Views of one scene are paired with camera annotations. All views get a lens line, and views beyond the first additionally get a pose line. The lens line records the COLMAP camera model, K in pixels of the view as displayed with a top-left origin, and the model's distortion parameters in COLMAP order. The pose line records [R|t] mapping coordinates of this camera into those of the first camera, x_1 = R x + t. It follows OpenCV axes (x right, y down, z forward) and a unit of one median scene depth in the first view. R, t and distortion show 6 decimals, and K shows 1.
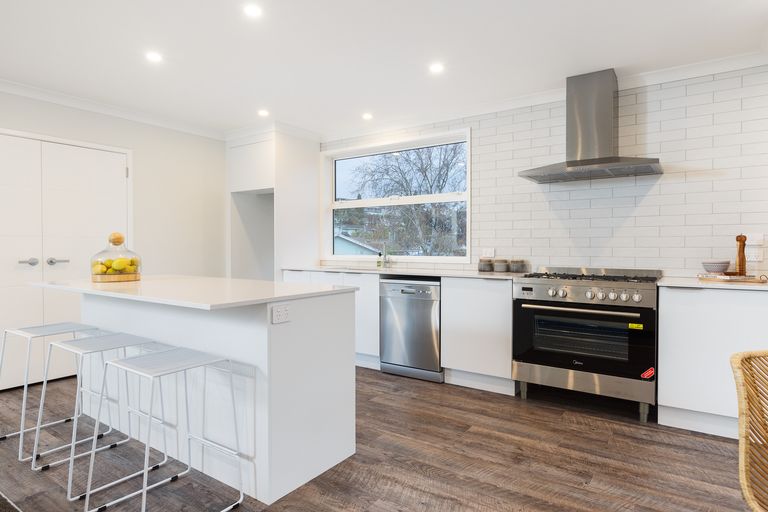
lens RADIAL K [[452.6, 0, 386.3], [0, 452.6, 247.1], [0, 0, 1]] dist [-0.004254, -0.000776]
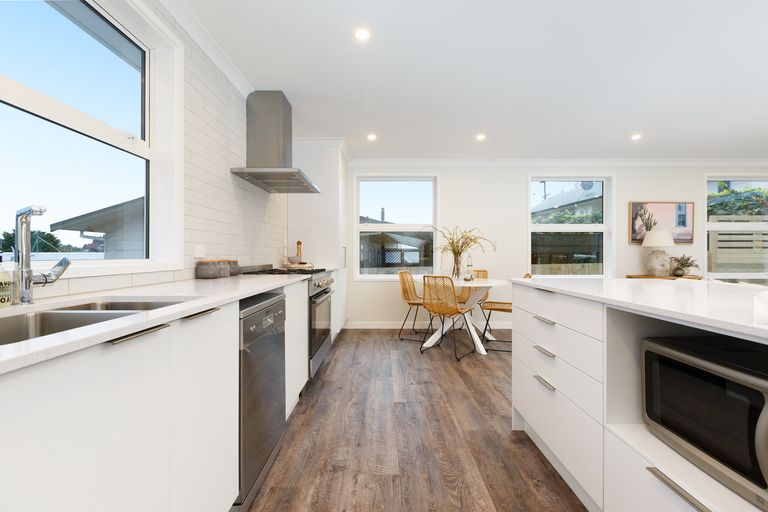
lens RADIAL K [[335.7, 0, 394.6], [0, 335.7, 252.3], [0, 0, 1]] dist [0.001969, 0.000226]
pose [[-0.578559, 0.005890, 0.815619, -0.447531], [0.002975, 0.999983, -0.005112, 0.021133], [-0.815635, -0.000531, -0.578567, 1.333665]]
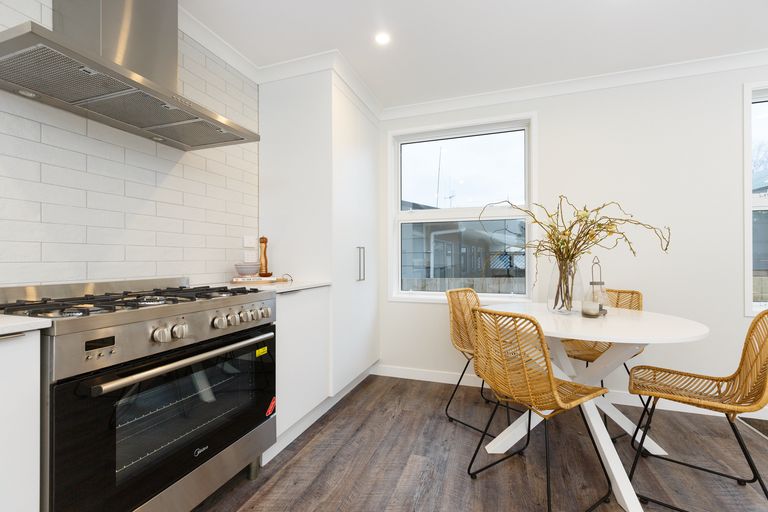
lens RADIAL K [[344.2, 0, 384.0], [0, 344.2, 256.0], [0, 0, 1]] dist [0.001192, 0.000097]
pose [[-0.264897, 0.008169, 0.964242, -0.041639], [0.004570, 0.999964, -0.007216, 0.021354], [-0.964266, 0.002495, -0.264924, 0.866579]]
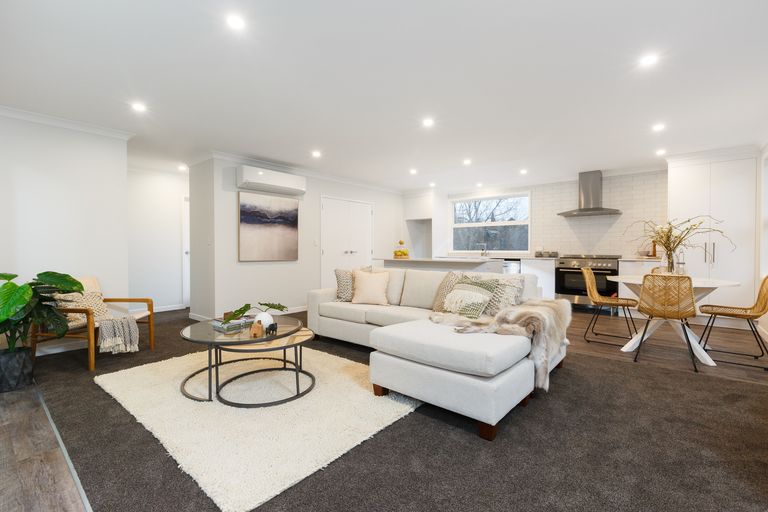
lens RADIAL K [[335.7, 0, 394.6], [0, 335.7, 252.3], [0, 0, 1]] dist [0.001969, 0.000226]
pose [[0.997219, 0.000708, -0.074529, -0.446997], [0.000133, 0.999936, 0.011272, 0.015646], [0.074532, -0.011251, 0.997155, -0.852047]]
